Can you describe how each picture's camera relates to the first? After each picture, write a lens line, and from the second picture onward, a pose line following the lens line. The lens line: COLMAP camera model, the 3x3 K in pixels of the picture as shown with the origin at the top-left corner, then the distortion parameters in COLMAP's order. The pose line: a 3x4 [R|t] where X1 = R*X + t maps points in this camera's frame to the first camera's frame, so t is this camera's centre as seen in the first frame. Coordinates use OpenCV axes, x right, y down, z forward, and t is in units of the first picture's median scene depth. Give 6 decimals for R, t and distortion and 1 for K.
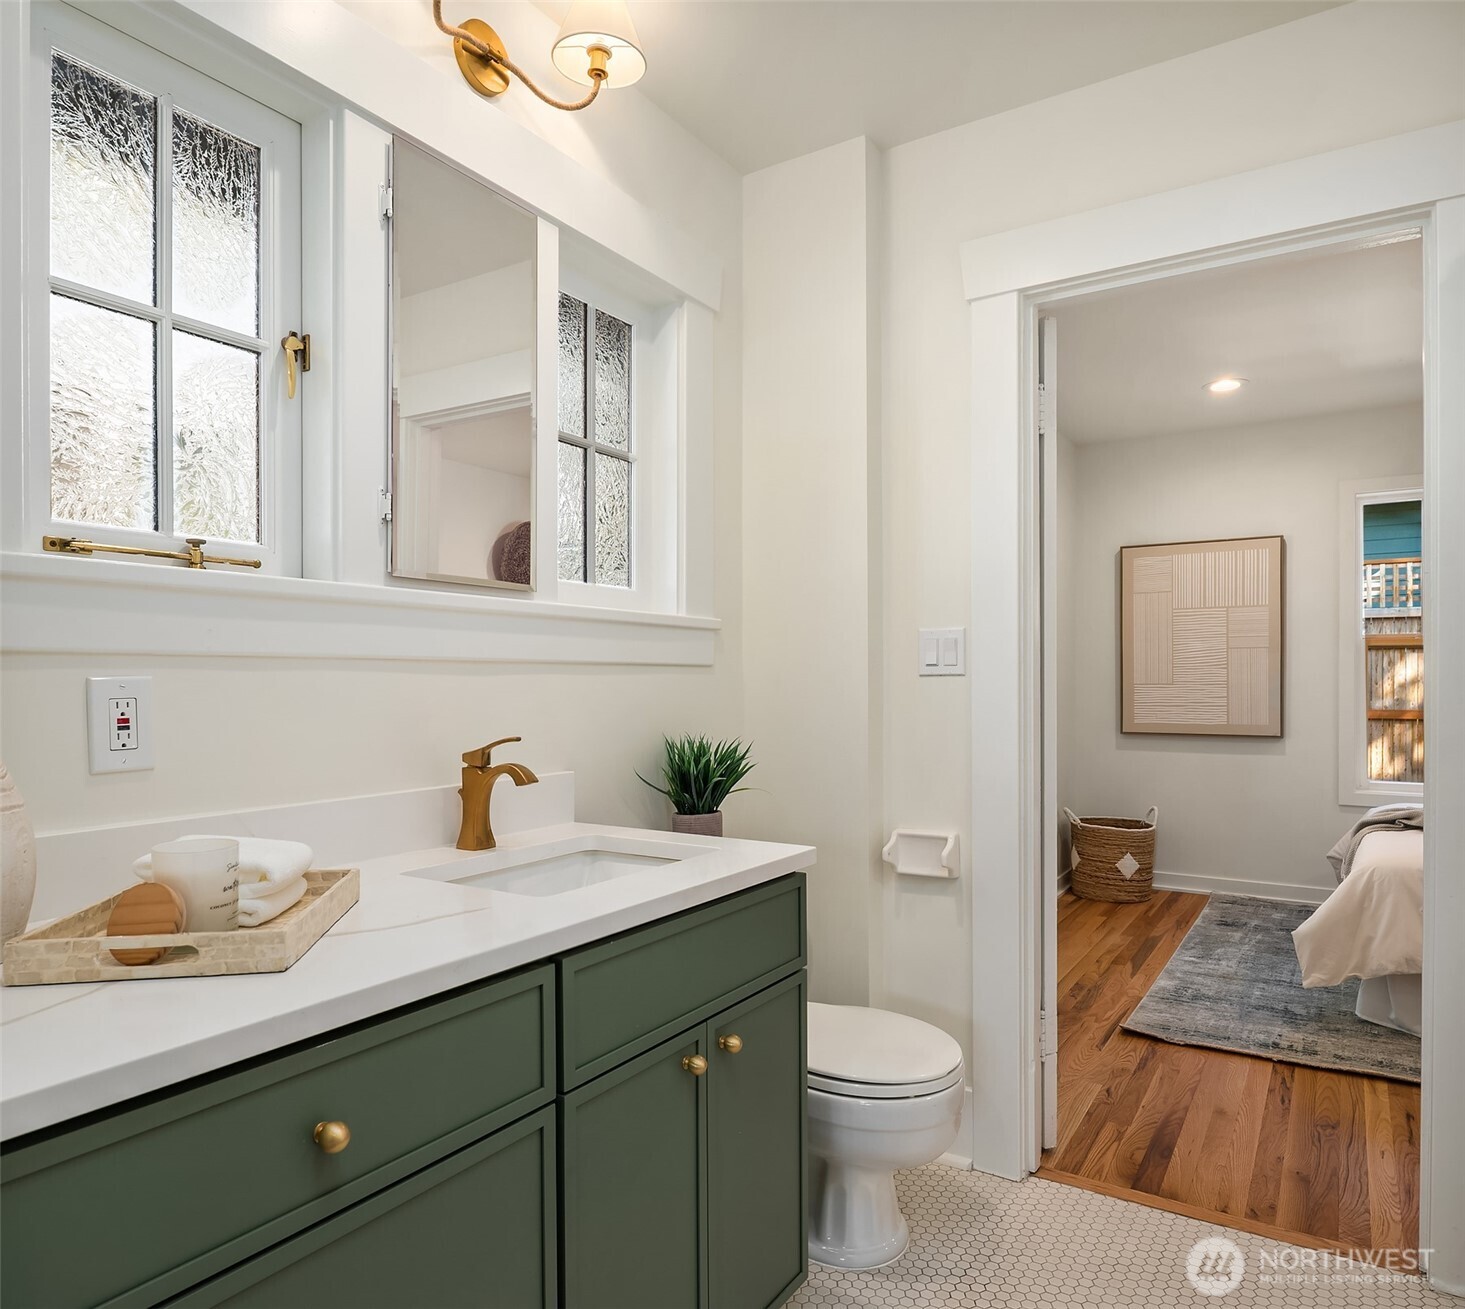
lens RADIAL K [[984.5, 0, 733.8], [0, 984.5, 667.8], [0, 0, 1]] dist [-0.013226, -0.002301]
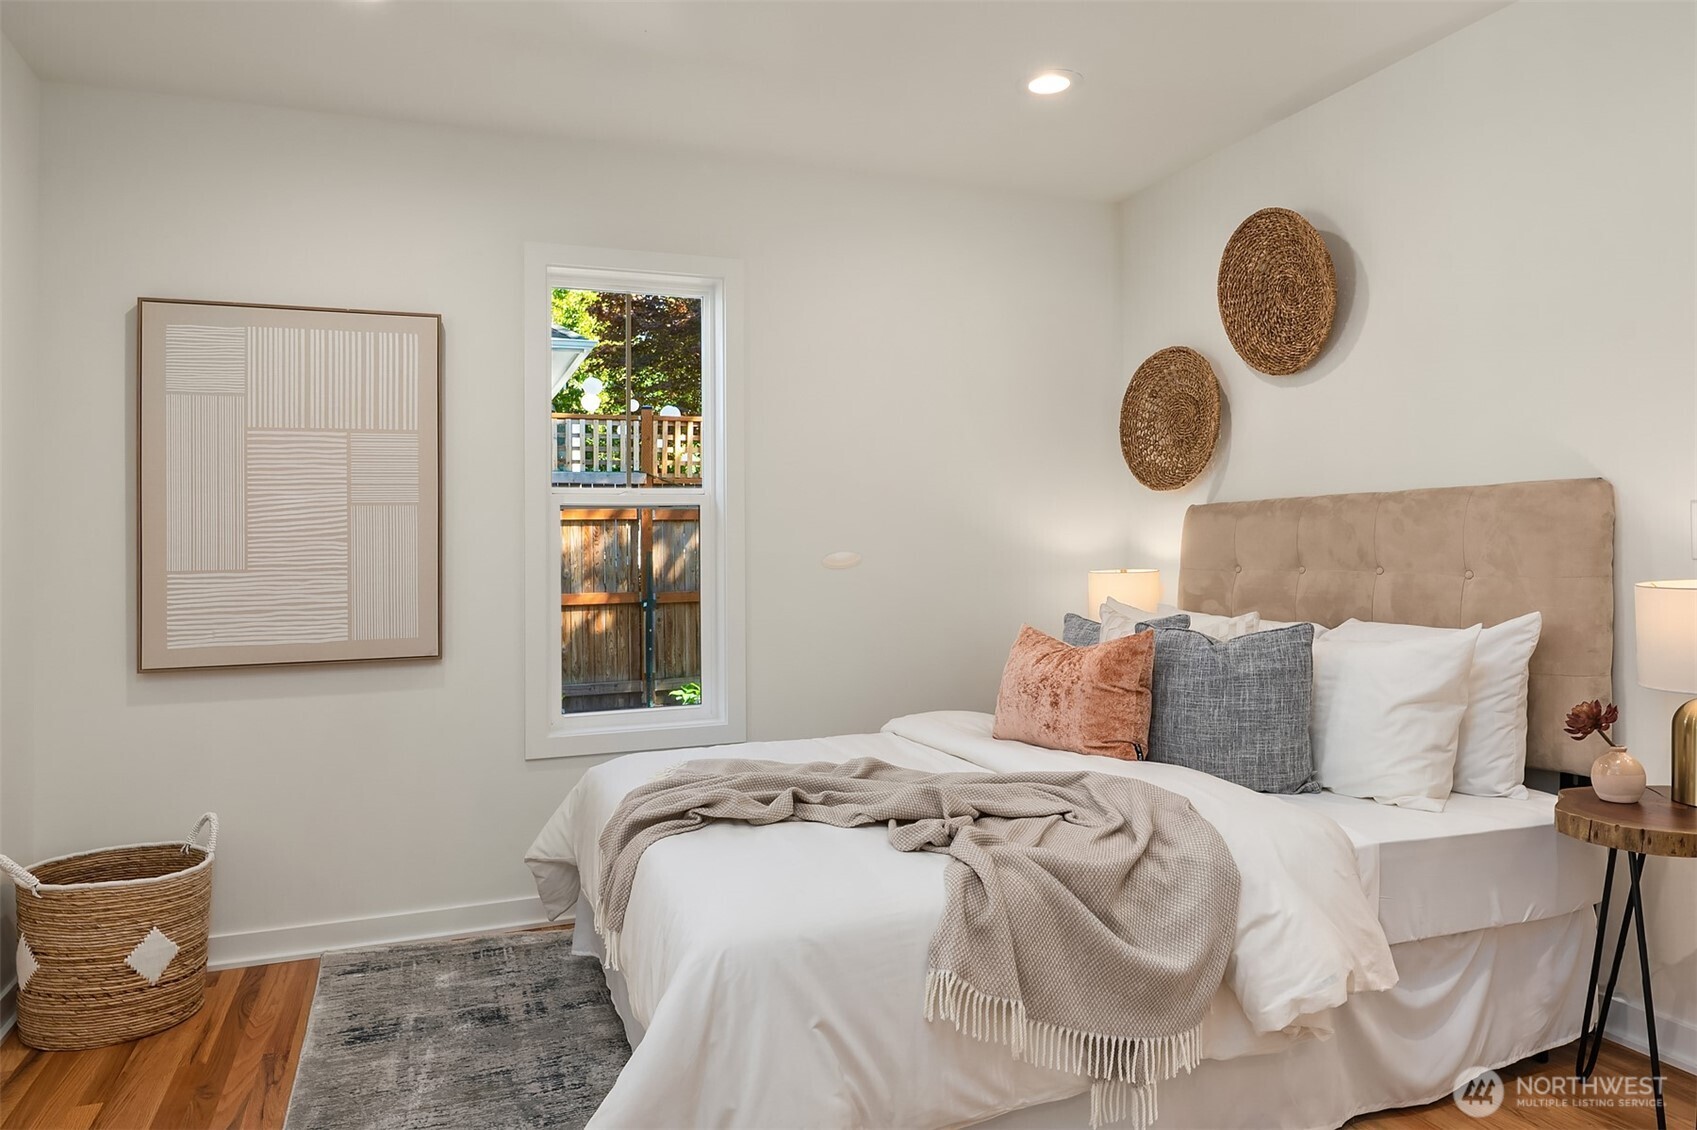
lens RADIAL K [[1116.3, 0, 830.5], [0, 1116.3, 538.0], [0, 0, 1]] dist [0.005543, -0.004463]
pose [[0.601978, 0.004733, 0.798499, 0.165244], [0.006162, 0.999925, -0.010572, 0.007589], [-0.798489, 0.011285, 0.601904, 0.409747]]
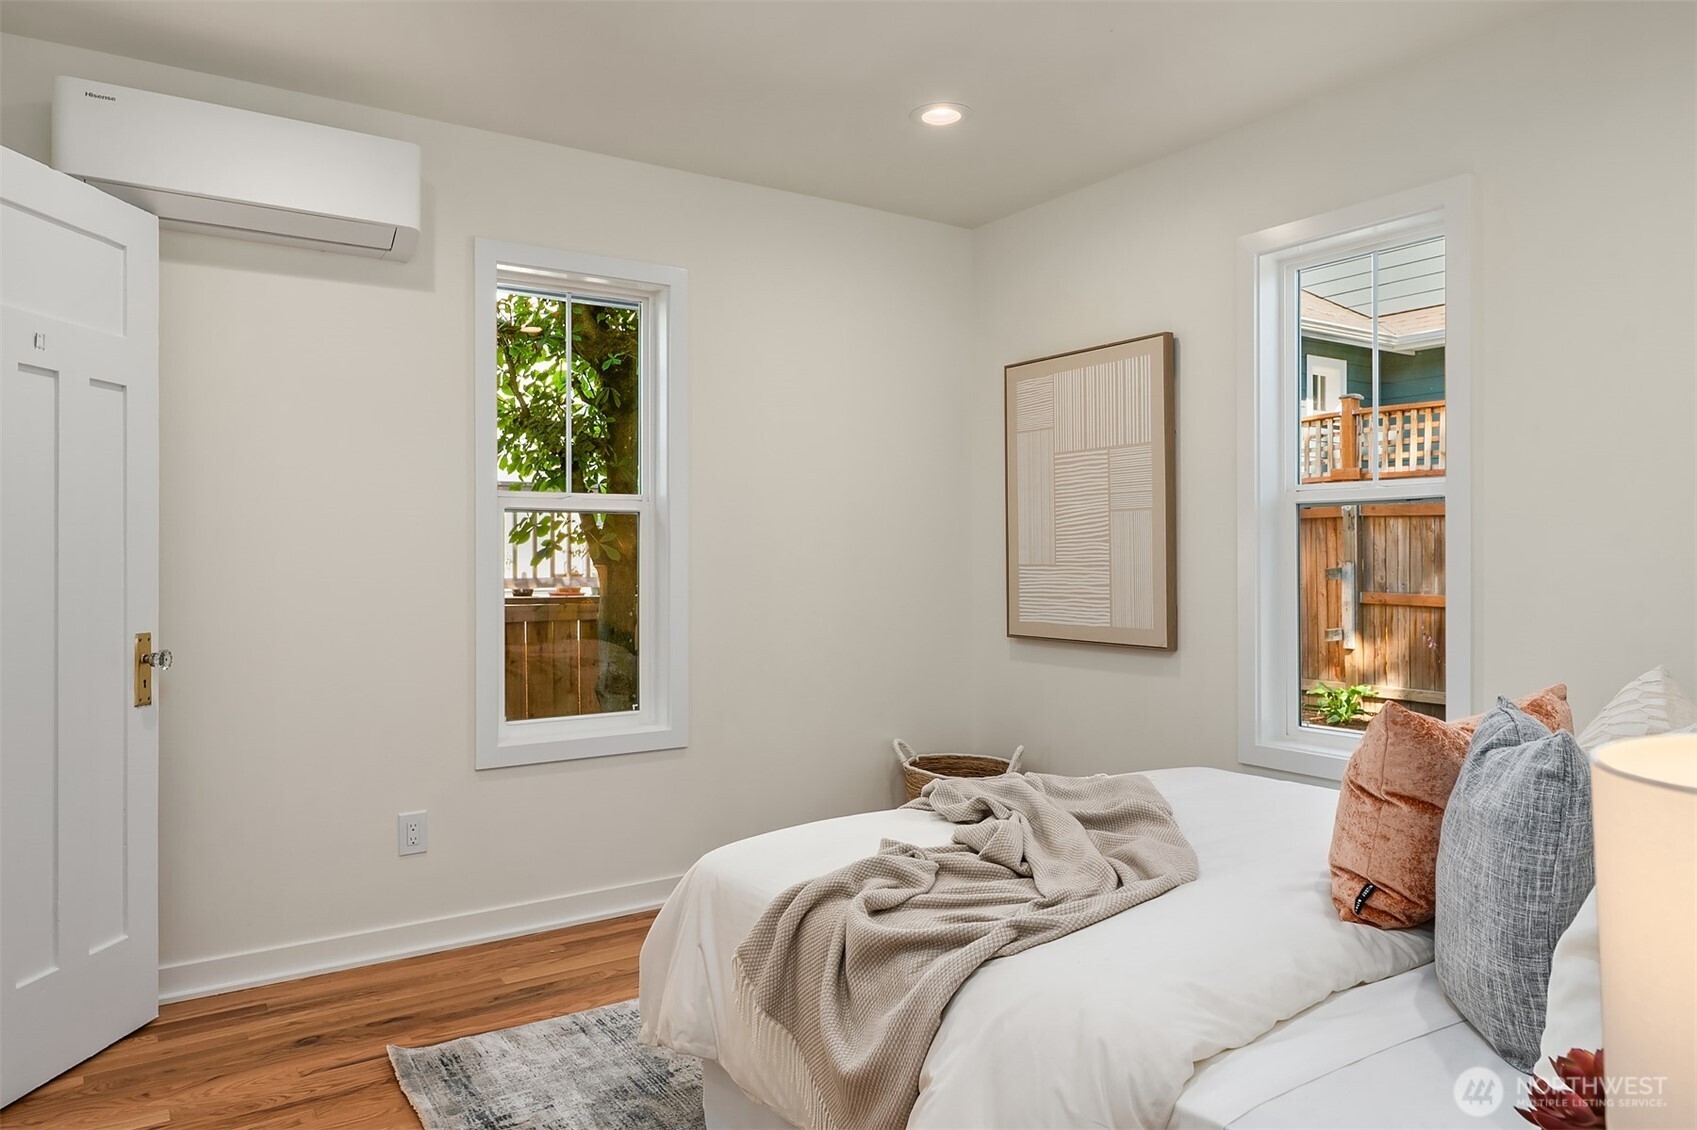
lens RADIAL K [[1116.3, 0, 851.0], [0, 1116.3, 553.0], [0, 0, 1]] dist [0.005543, -0.004463]
pose [[0.913155, -0.003006, -0.407600, 0.666249], [0.008253, 0.999904, 0.011114, -0.001756], [0.407528, -0.013513, 0.913093, 0.255333]]
